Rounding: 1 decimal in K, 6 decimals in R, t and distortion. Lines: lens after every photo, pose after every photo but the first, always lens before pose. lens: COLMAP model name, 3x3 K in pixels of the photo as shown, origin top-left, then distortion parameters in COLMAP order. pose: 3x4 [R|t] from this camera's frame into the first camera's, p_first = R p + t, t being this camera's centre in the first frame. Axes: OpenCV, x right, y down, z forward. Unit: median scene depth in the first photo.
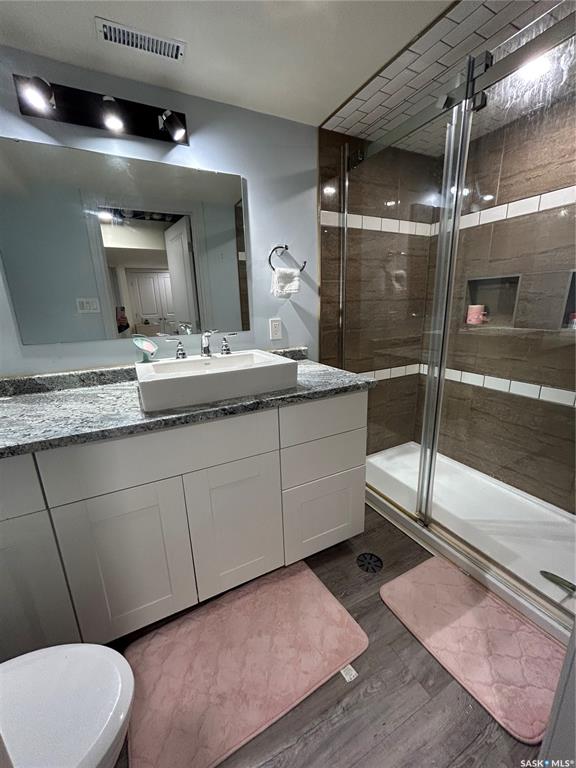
lens RADIAL K [[311.6, 0, 288.0], [0, 311.6, 384.0], [0, 0, 1]] dist [0.000683, 0.000317]
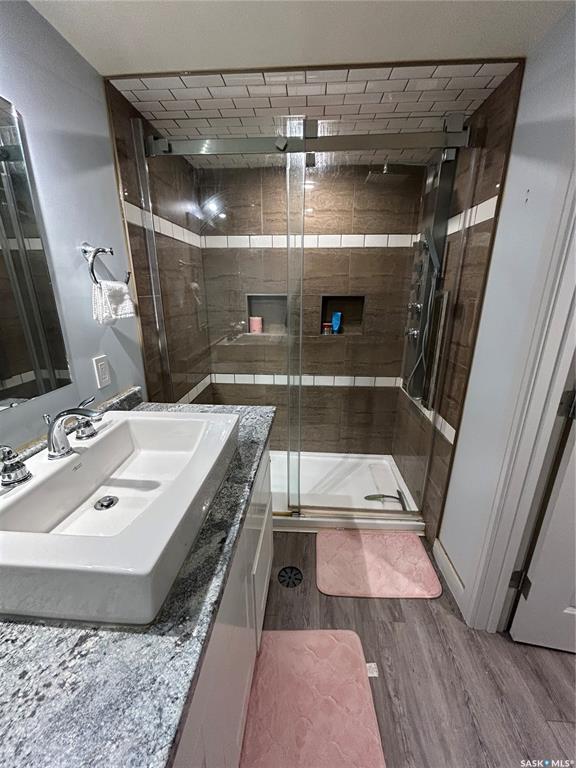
lens RADIAL K [[311.6, 0, 288.0], [0, 311.6, 384.0], [0, 0, 1]] dist [0.000683, 0.000317]
pose [[0.523424, -0.223172, 0.822327, -0.409702], [0.197614, 0.970572, 0.137619, -0.176402], [-0.828840, 0.090470, 0.552122, 0.337934]]
